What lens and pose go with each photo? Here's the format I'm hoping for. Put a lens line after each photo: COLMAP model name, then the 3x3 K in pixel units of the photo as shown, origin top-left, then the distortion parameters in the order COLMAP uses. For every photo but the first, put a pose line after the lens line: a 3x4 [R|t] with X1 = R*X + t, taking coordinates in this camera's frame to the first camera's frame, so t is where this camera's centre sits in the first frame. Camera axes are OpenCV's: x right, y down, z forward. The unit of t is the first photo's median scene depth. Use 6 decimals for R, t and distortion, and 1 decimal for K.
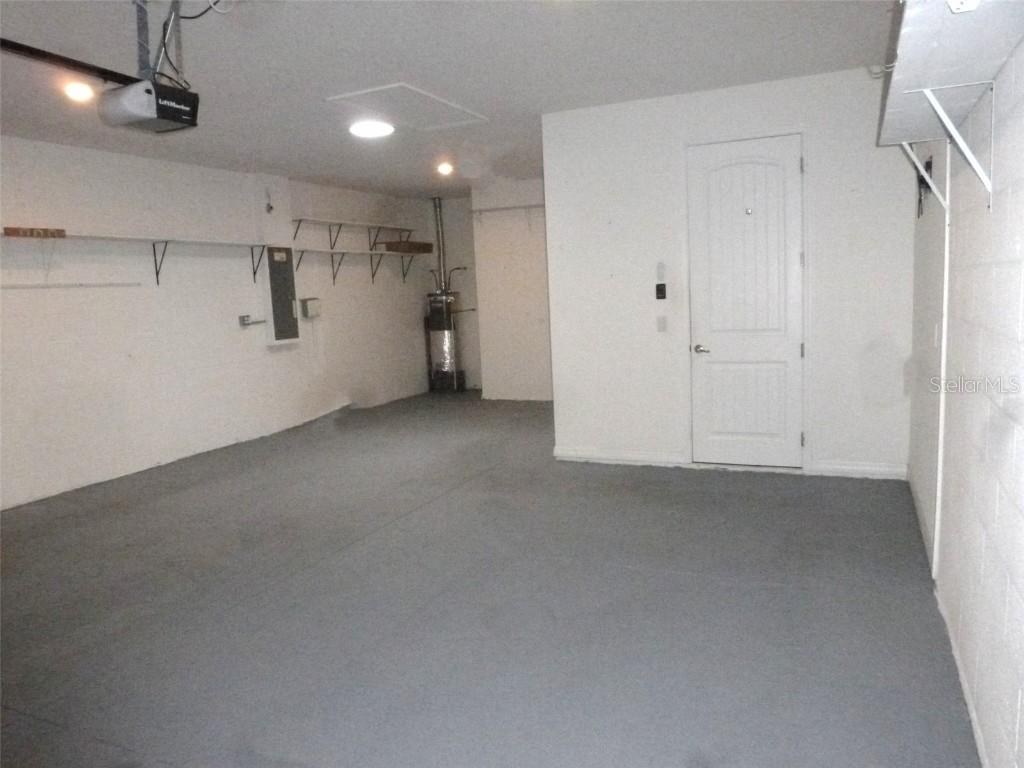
lens RADIAL K [[740.7, 0, 514.8], [0, 740.7, 382.6], [0, 0, 1]] dist [-0.054060, 0.016969]
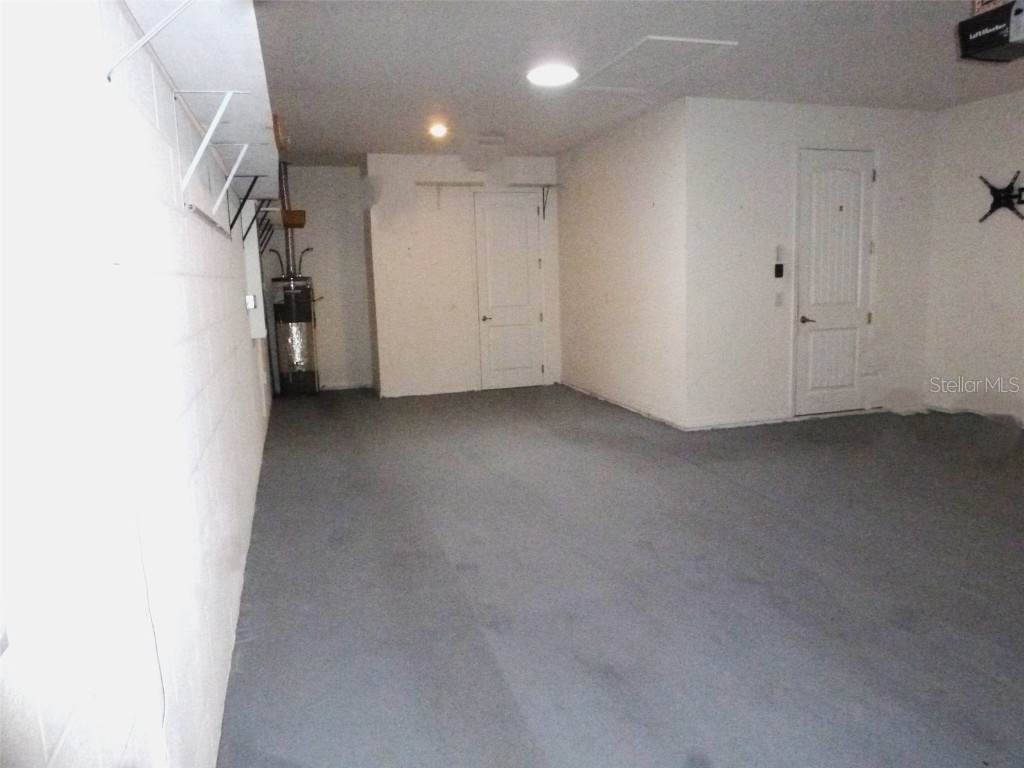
lens RADIAL K [[740.7, 0, 515.0], [0, 740.7, 387.1], [0, 0, 1]] dist [-0.054060, 0.016969]
pose [[0.754335, -0.079767, 0.651626, -0.868883], [0.077452, 0.996472, 0.032320, -0.011304], [-0.651905, 0.026089, 0.757852, 0.398720]]
